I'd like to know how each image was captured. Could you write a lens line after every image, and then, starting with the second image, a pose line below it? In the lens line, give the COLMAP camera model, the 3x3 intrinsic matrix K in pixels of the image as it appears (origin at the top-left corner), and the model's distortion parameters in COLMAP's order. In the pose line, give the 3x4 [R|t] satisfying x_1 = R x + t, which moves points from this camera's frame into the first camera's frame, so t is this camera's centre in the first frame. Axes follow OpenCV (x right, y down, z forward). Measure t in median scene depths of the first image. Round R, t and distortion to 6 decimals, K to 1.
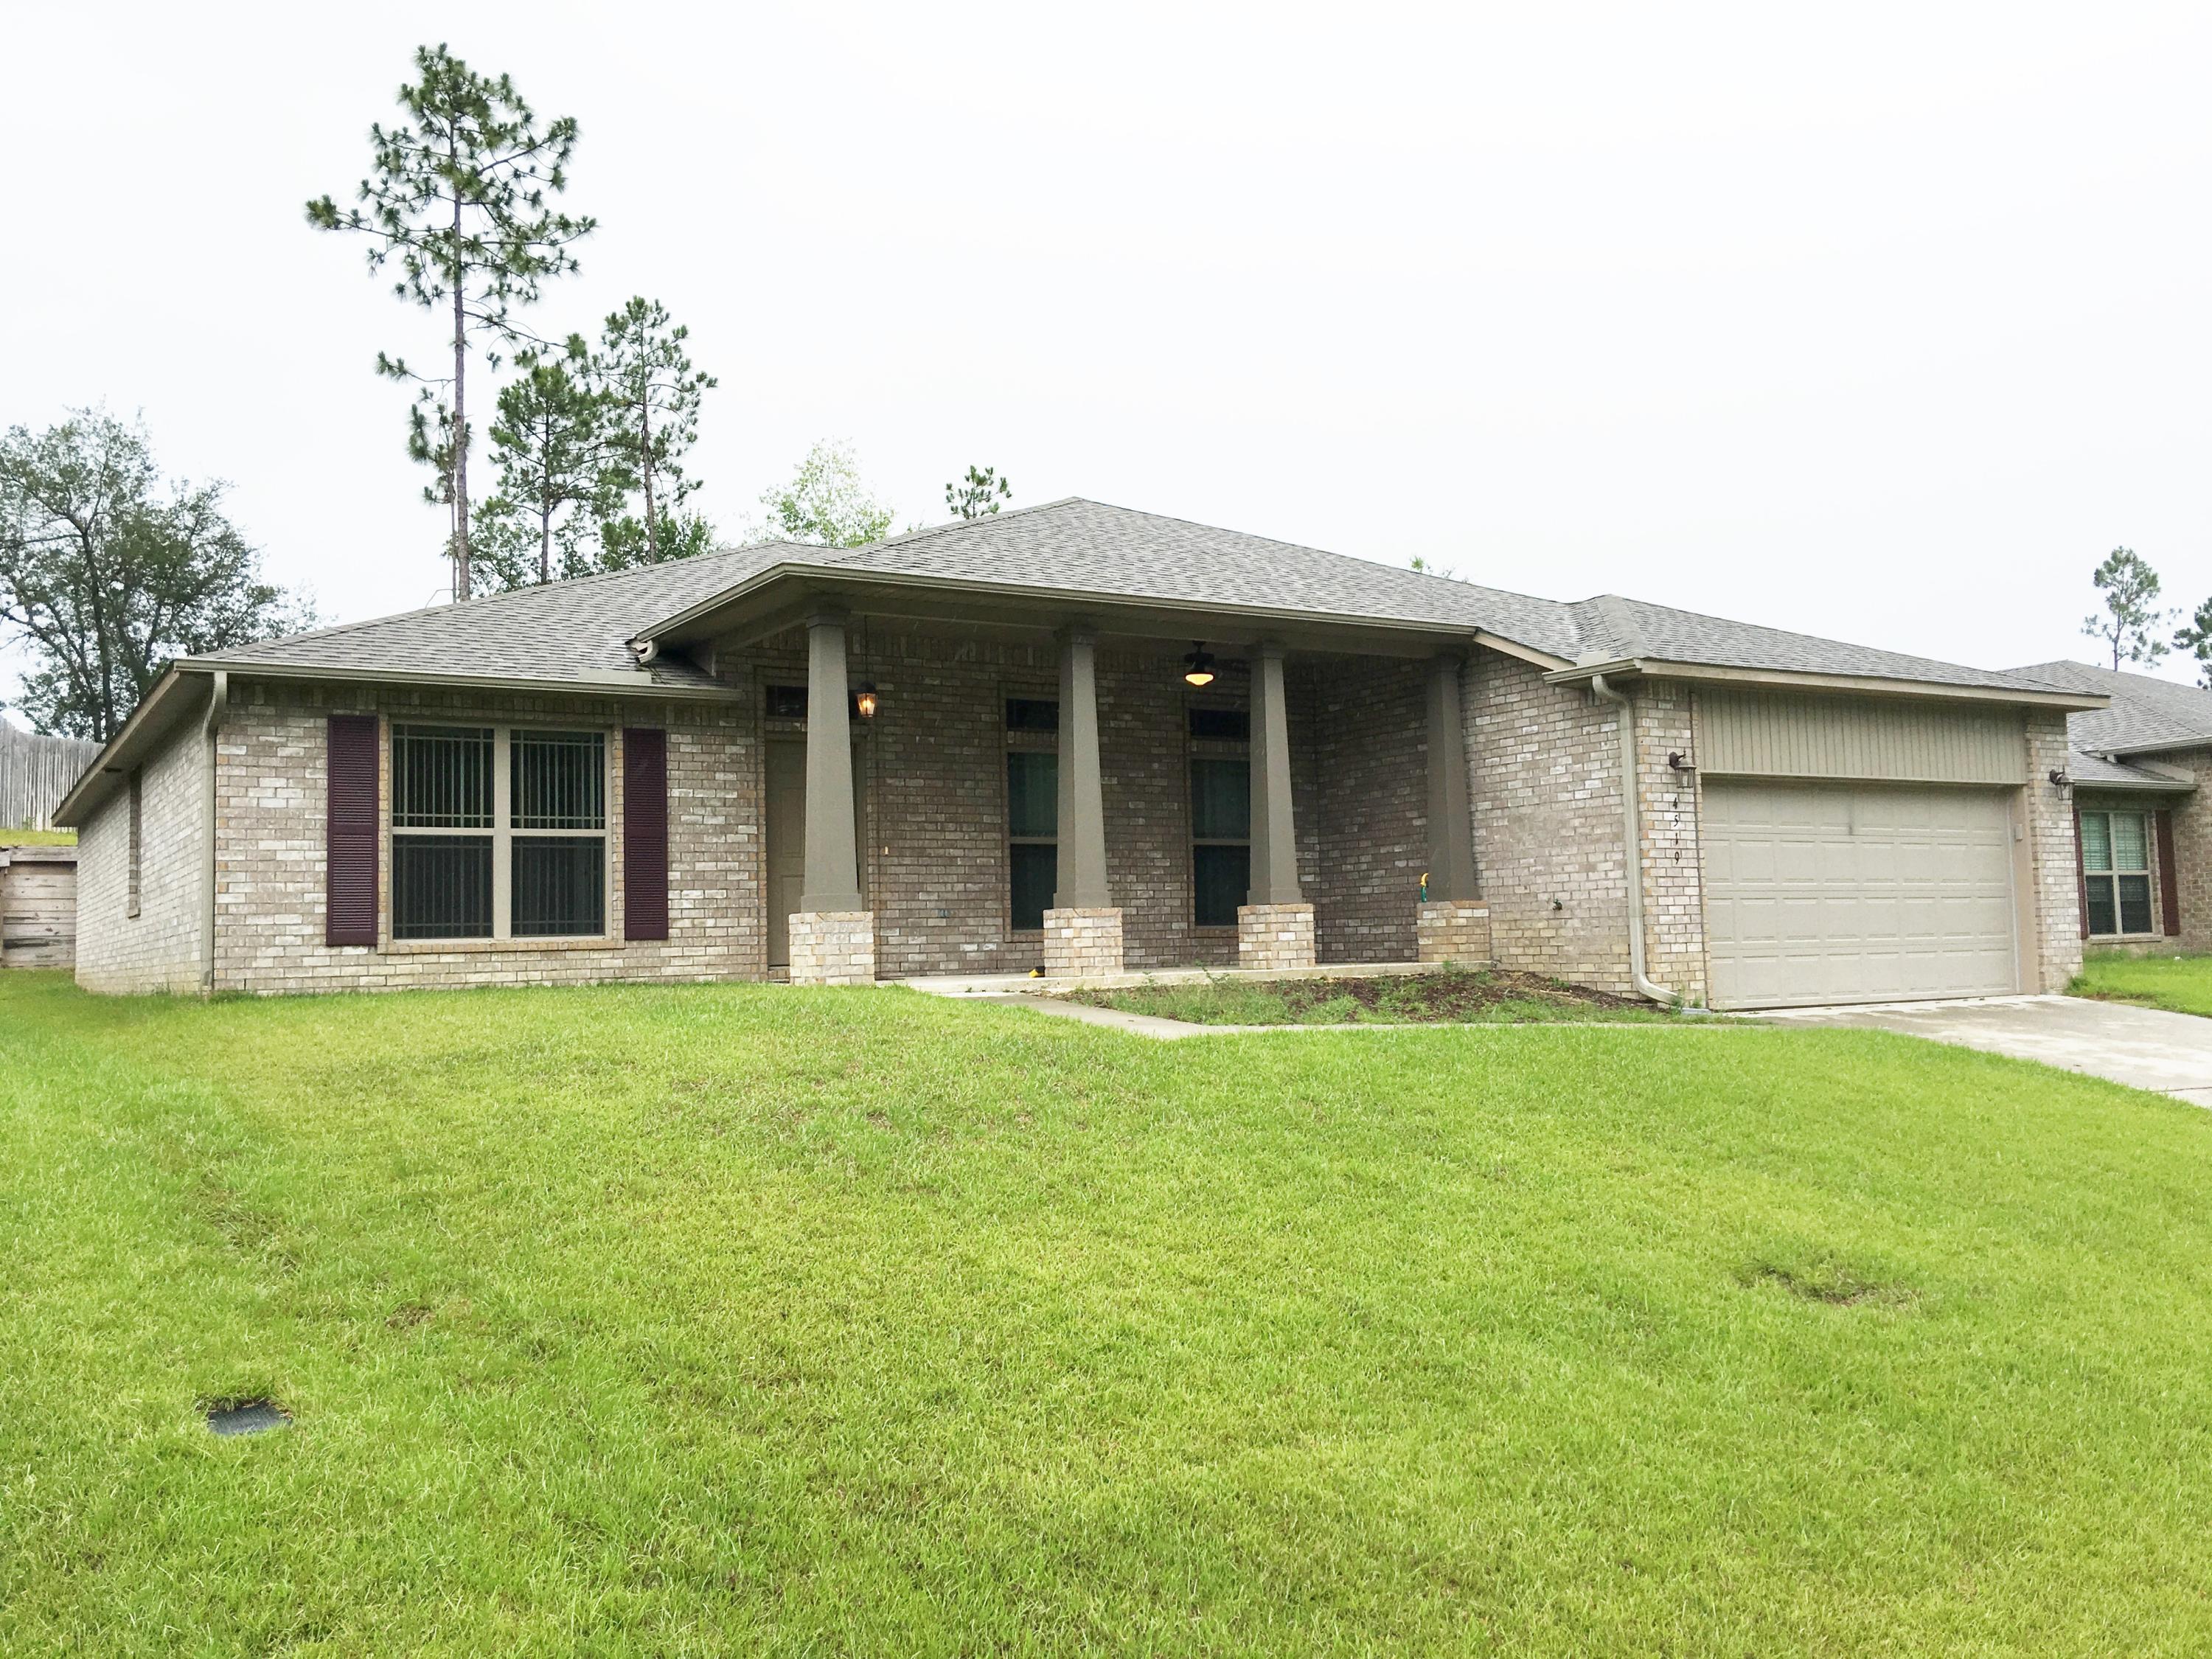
lens RADIAL K [[1812.3, 0, 1120.1], [0, 1812.3, 813.0], [0, 0, 1]] dist [0.070759, -0.107586]
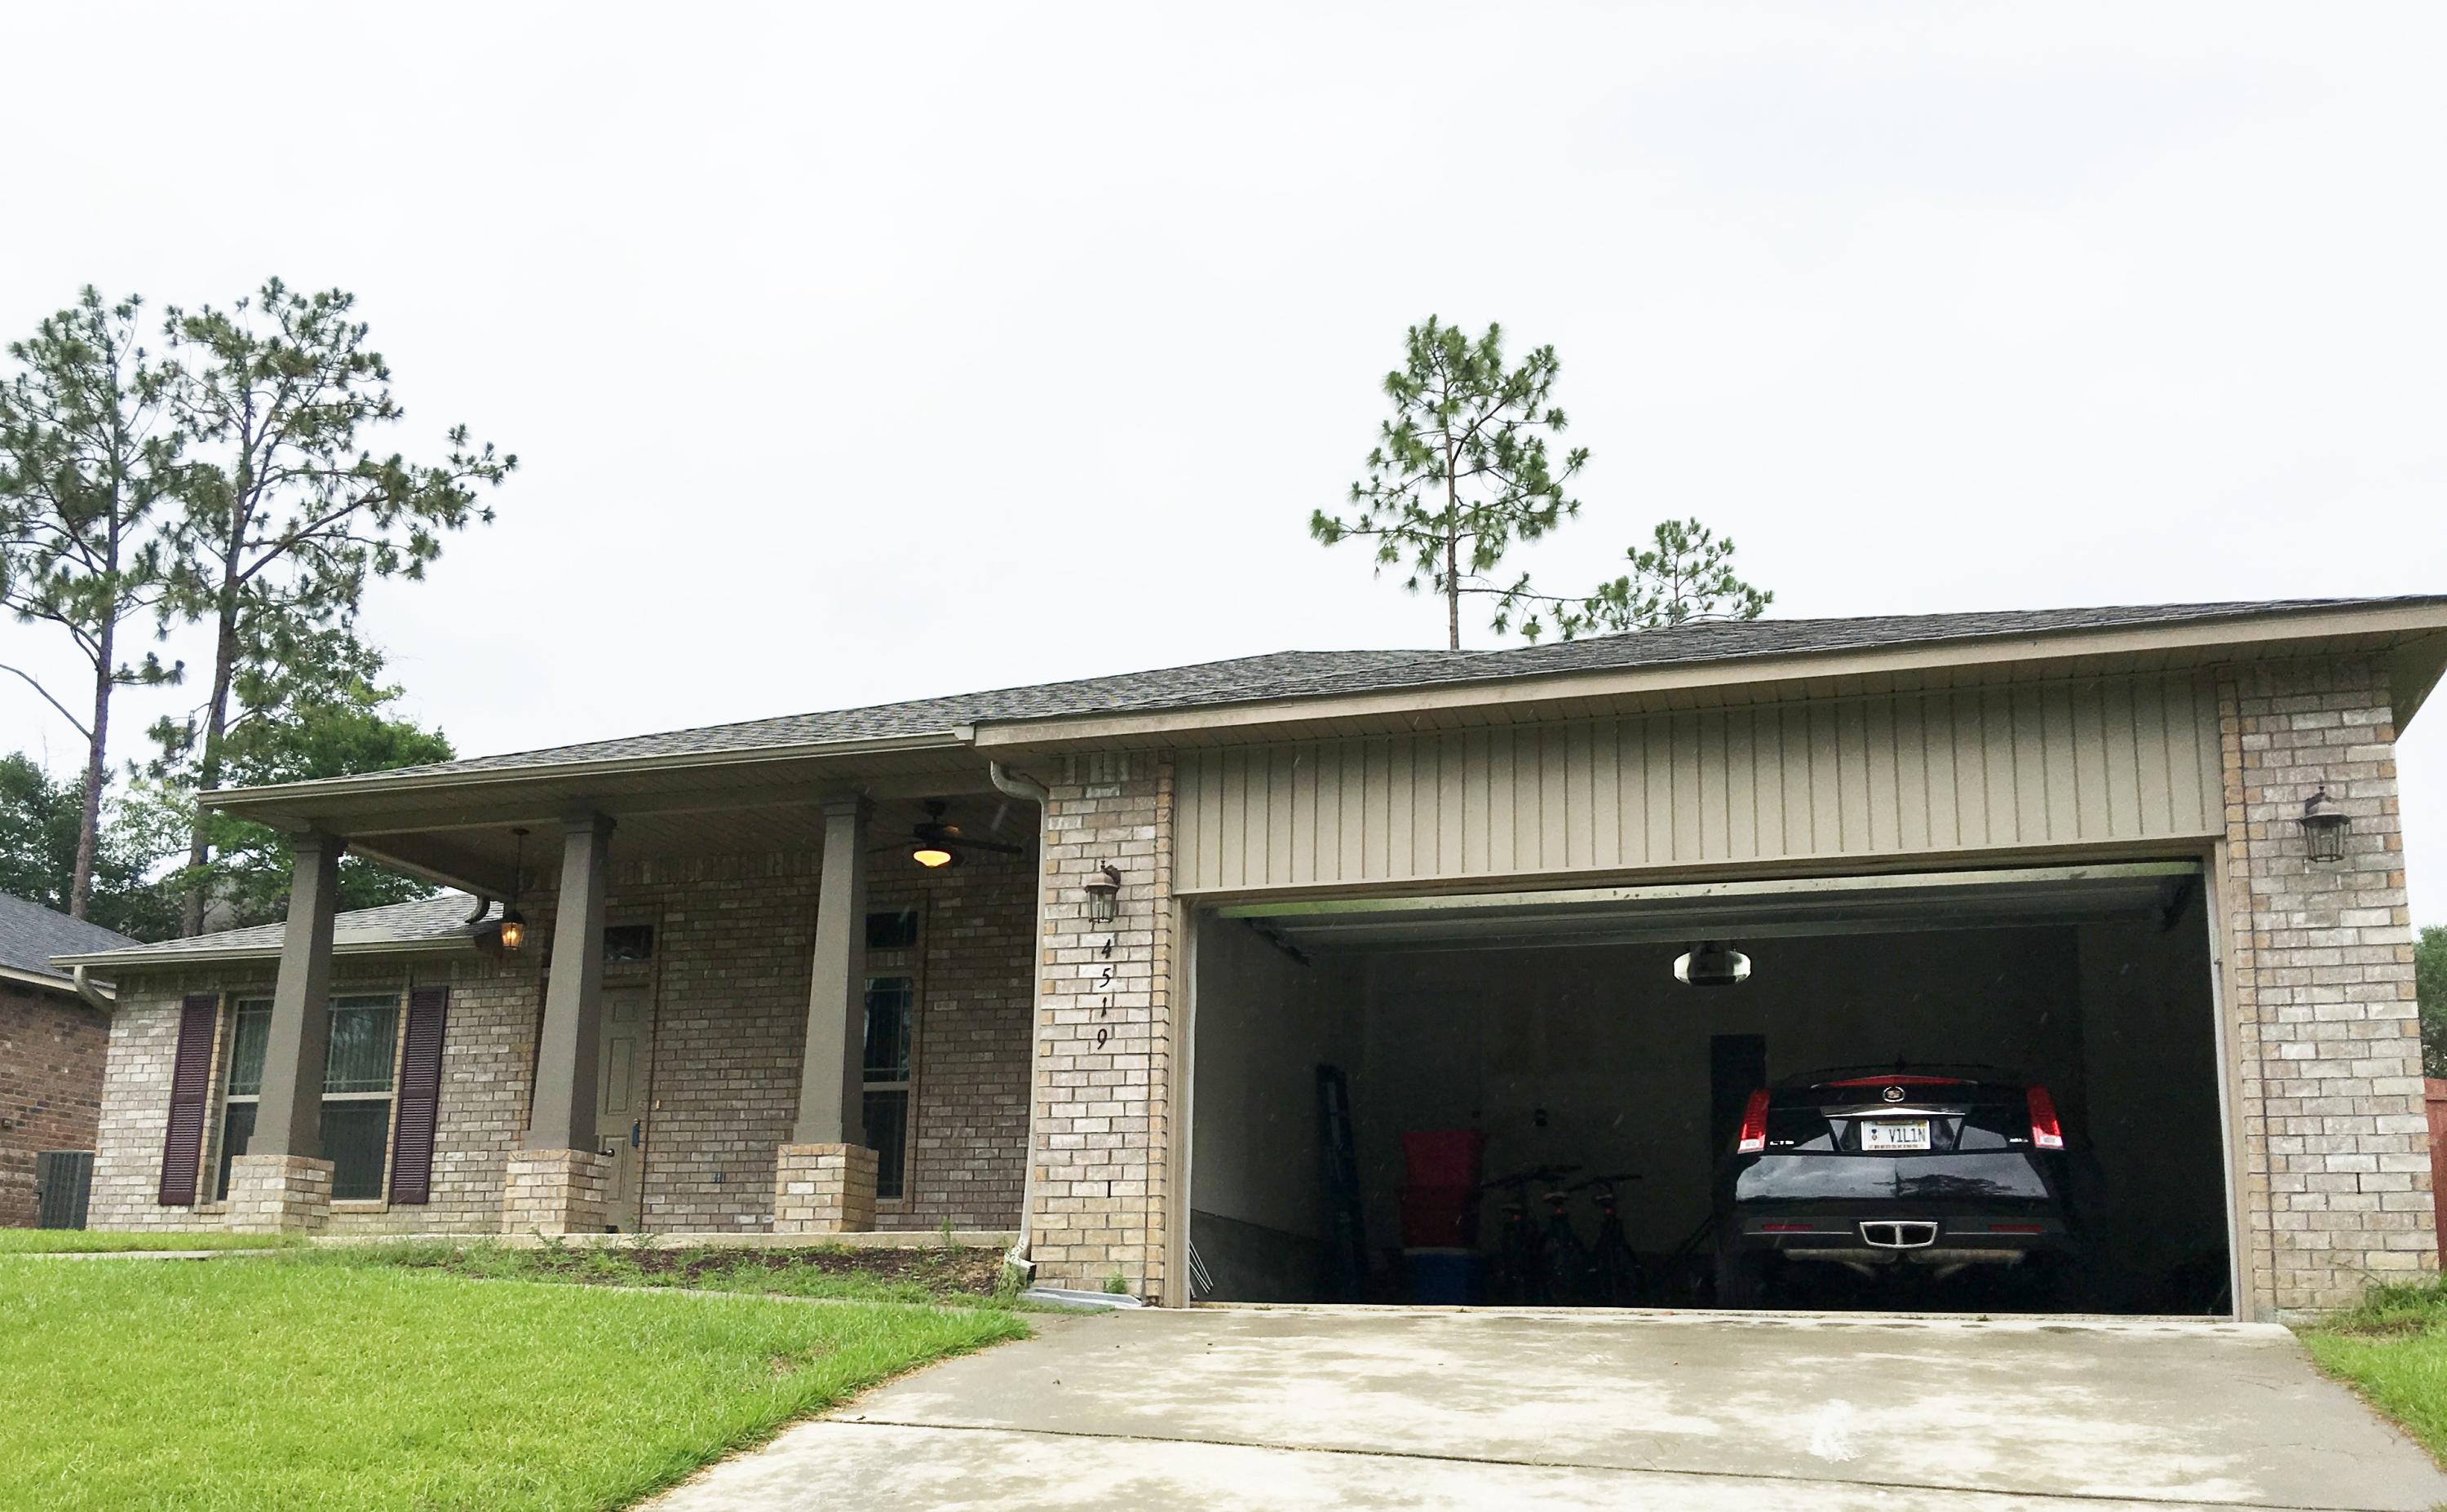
lens RADIAL K [[2112.1, 0, 1203.0], [0, 2112.1, 978.3], [0, 0, 1]] dist [0.088292, -0.154190]
pose [[0.641882, -0.097717, -0.760552, 0.853091], [0.020637, 0.993689, -0.110254, 0.081742], [0.766526, 0.055074, 0.639847, 0.577847]]
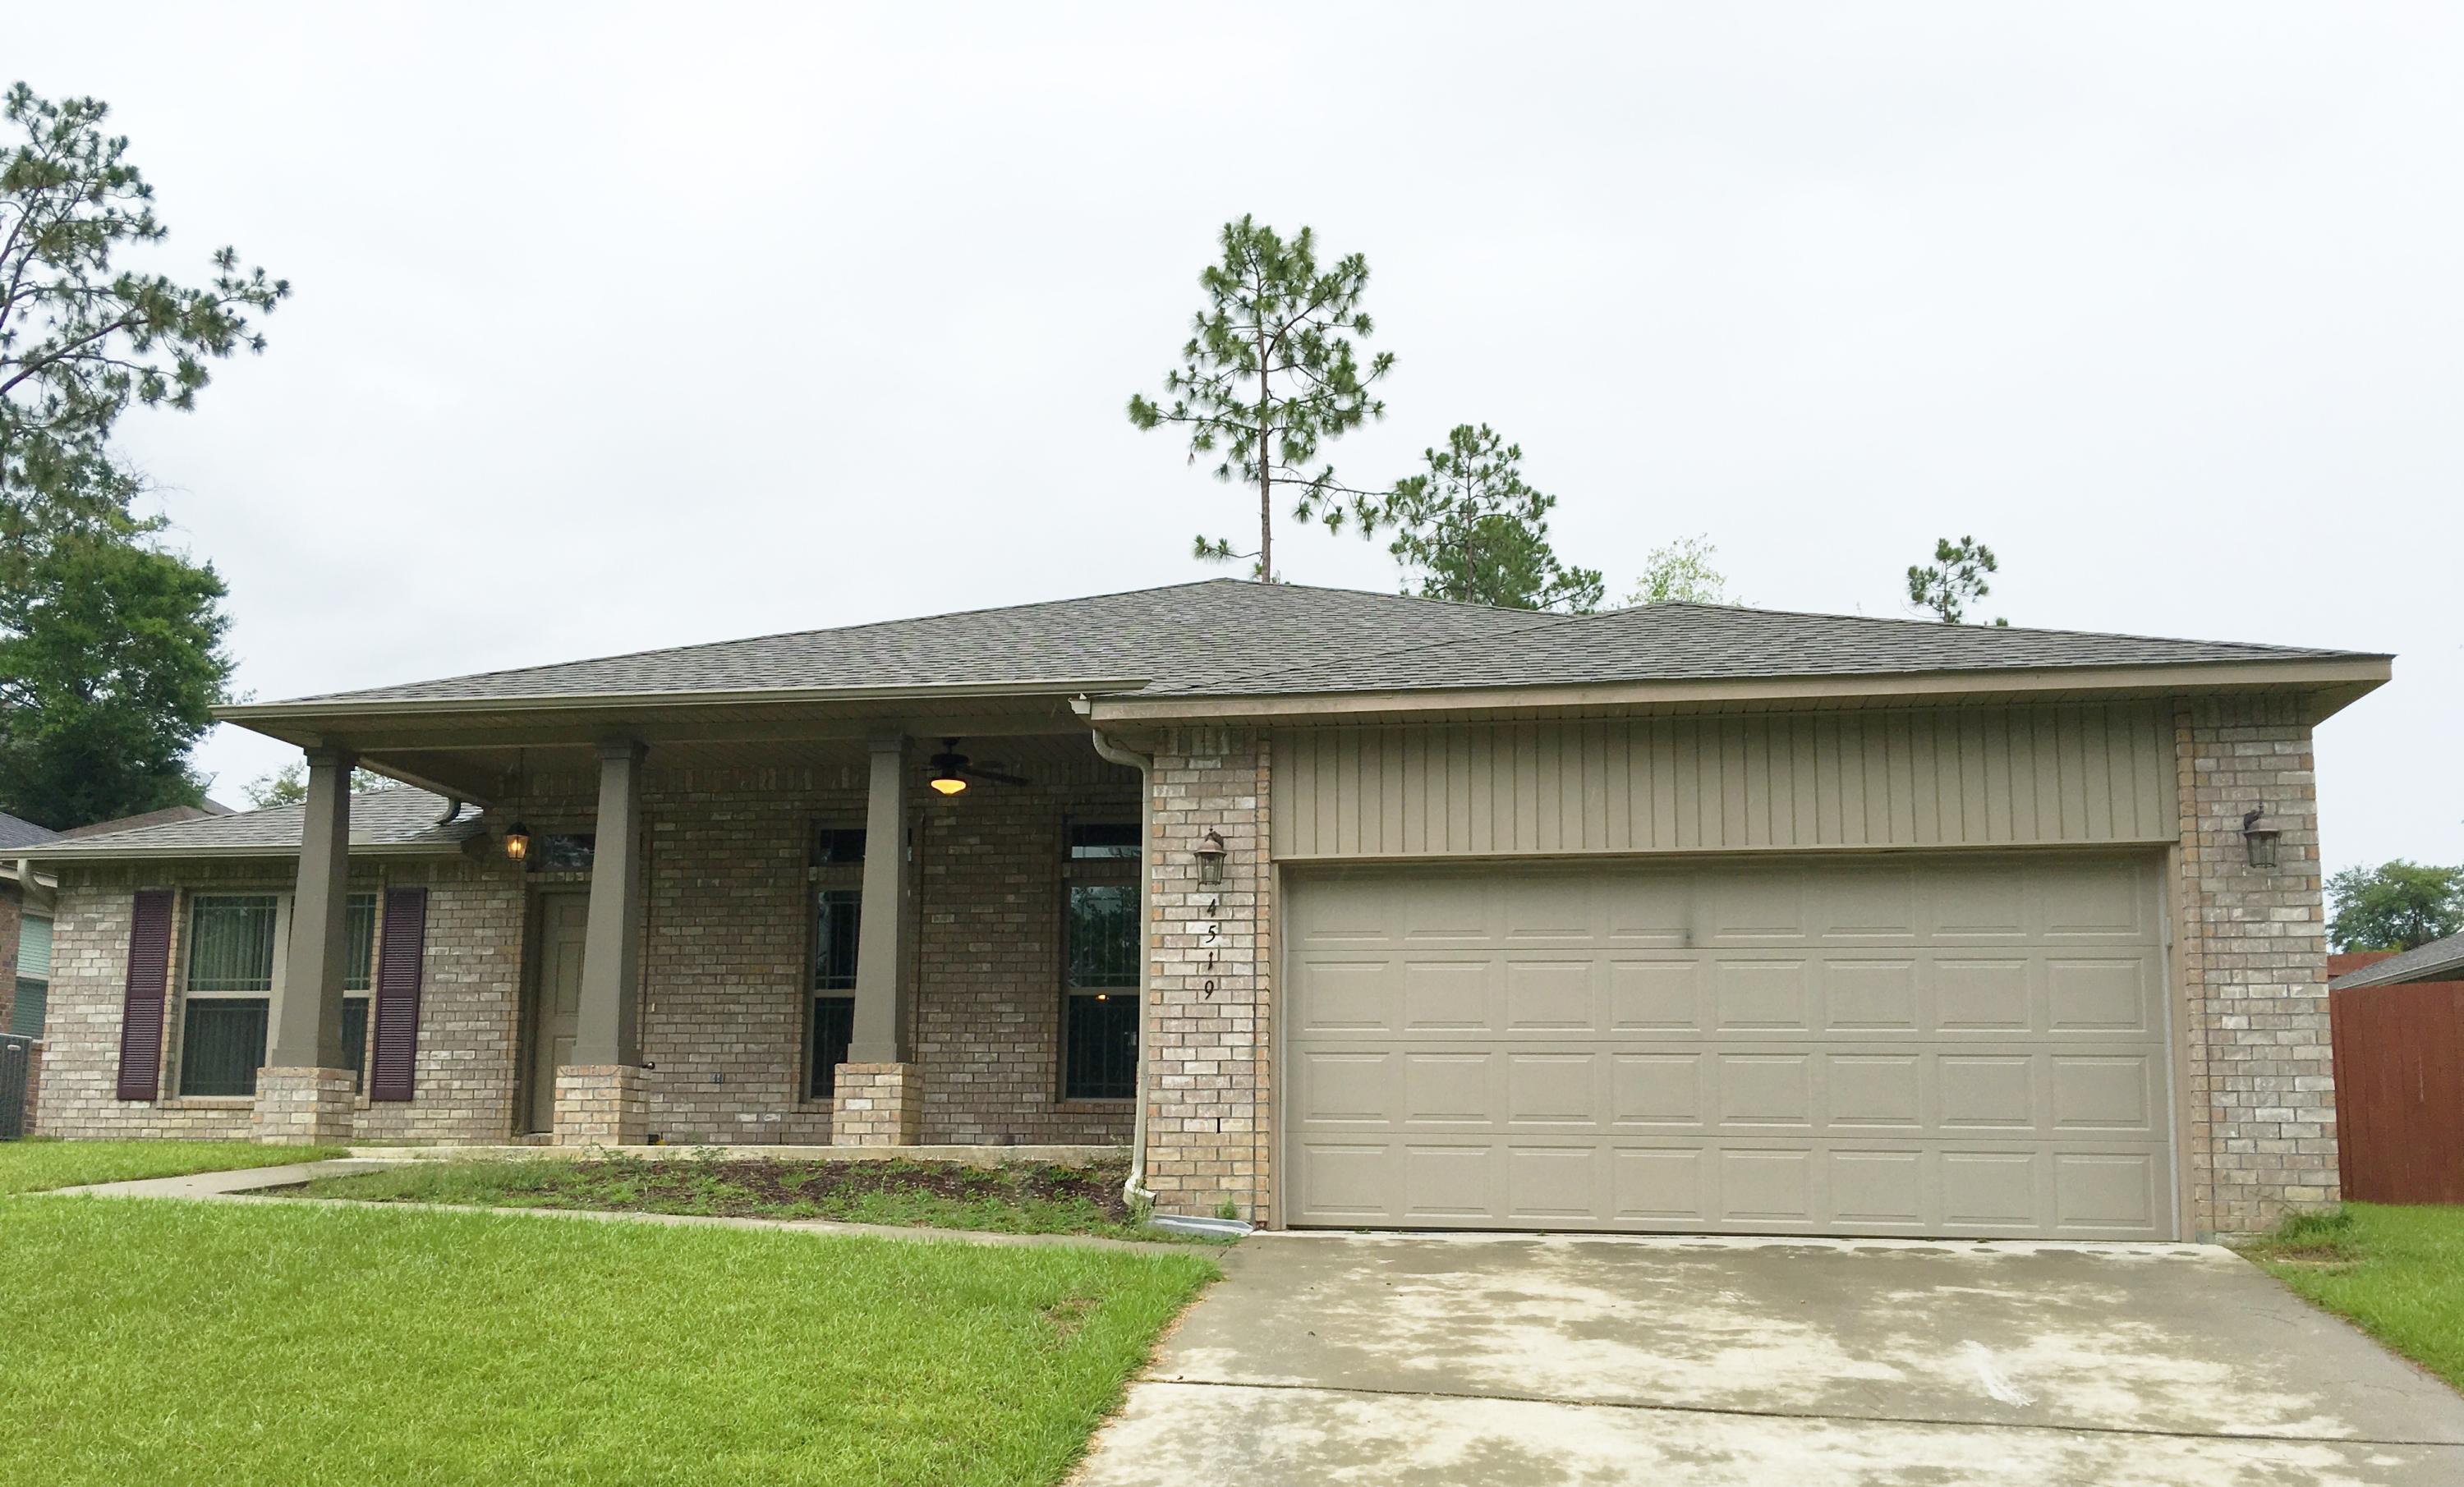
lens RADIAL K [[2012.1, 0, 1262.8], [0, 2012.1, 931.2], [0, 0, 1]] dist [0.090588, -0.153810]
pose [[0.762259, -0.045720, -0.645655, 0.792987], [0.021076, 0.998726, -0.045840, 0.037247], [0.646929, 0.021334, 0.762252, 0.449843]]
